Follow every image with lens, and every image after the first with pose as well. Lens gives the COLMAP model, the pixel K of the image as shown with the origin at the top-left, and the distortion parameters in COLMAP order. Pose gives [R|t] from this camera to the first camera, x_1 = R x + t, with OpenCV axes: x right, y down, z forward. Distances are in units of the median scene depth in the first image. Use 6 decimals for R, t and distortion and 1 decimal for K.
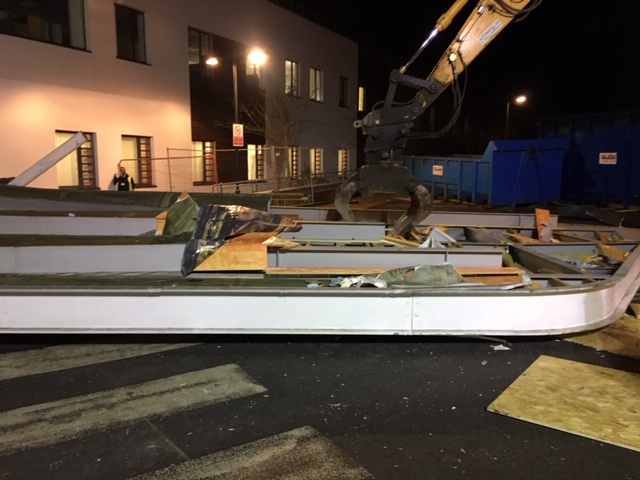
lens RADIAL K [[533.1, 0, 320.0], [0, 533.1, 240.0], [0, 0, 1]] dist [0.065468, -0.090522]
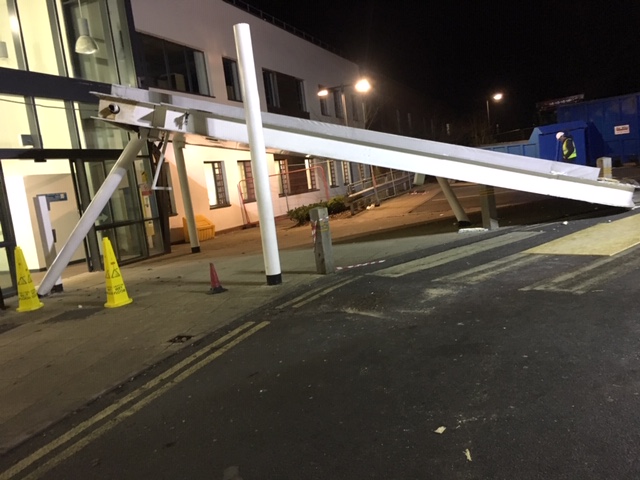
lens RADIAL K [[533.1, 0, 320.0], [0, 533.1, 240.0], [0, 0, 1]] dist [0.065468, -0.090522]
pose [[0.986679, -0.137621, 0.086750, -0.339422], [0.140364, 0.989750, -0.026329, 0.048029], [-0.082238, 0.038155, 0.995882, -0.255013]]
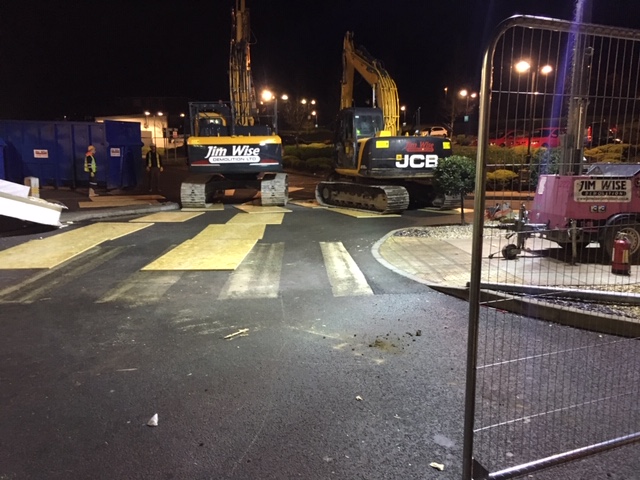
lens RADIAL K [[533.1, 0, 320.0], [0, 533.1, 240.0], [0, 0, 1]] dist [0.065468, -0.090522]
pose [[0.457930, -0.120622, 0.880767, -0.366506], [0.119720, 0.990094, 0.073349, 0.051362], [-0.880890, 0.071856, 0.467835, -0.262033]]
